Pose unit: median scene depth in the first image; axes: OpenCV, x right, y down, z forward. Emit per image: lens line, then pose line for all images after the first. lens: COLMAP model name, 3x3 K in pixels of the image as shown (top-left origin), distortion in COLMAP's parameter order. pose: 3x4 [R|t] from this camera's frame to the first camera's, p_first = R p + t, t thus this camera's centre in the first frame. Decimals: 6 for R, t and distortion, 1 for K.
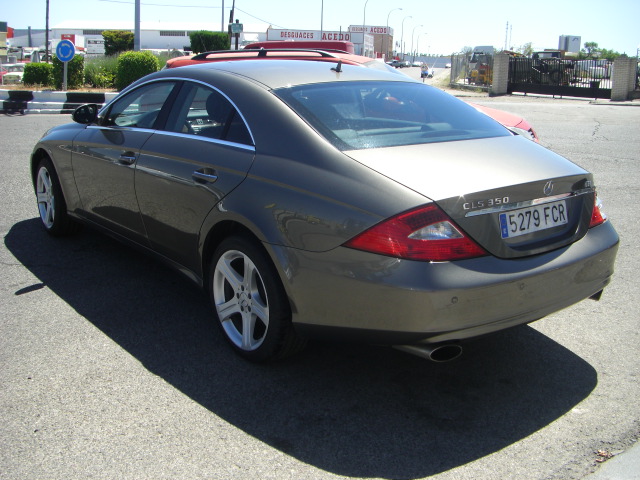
lens RADIAL K [[734.1, 0, 320.0], [0, 734.1, 240.0], [0, 0, 1]] dist [-0.215327, 0.240958]
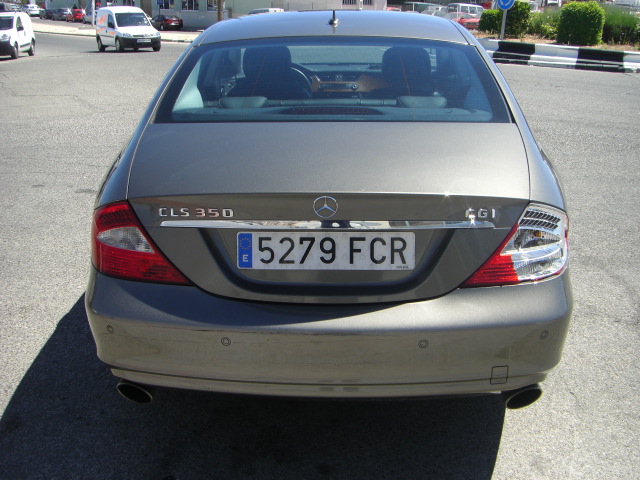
lens RADIAL K [[734.1, 0, 320.0], [0, 734.1, 240.0], [0, 0, 1]] dist [-0.215327, 0.240958]
pose [[0.744238, 0.193350, -0.639316, 0.718501], [-0.149539, 0.981120, 0.122642, -0.119986], [0.650959, 0.004328, 0.759101, 0.499301]]
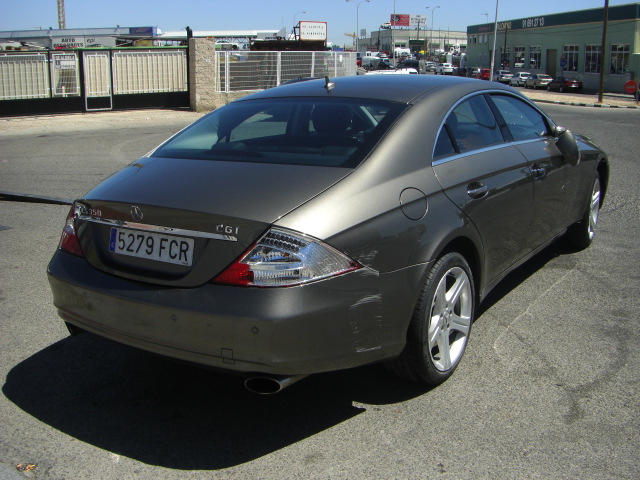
lens RADIAL K [[734.1, 0, 320.0], [0, 734.1, 240.0], [0, 0, 1]] dist [-0.215327, 0.240958]
pose [[0.266825, 0.200282, -0.942704, 1.247653], [-0.208638, 0.966976, 0.146385, -0.221517], [0.940890, 0.157624, 0.299800, 0.930887]]
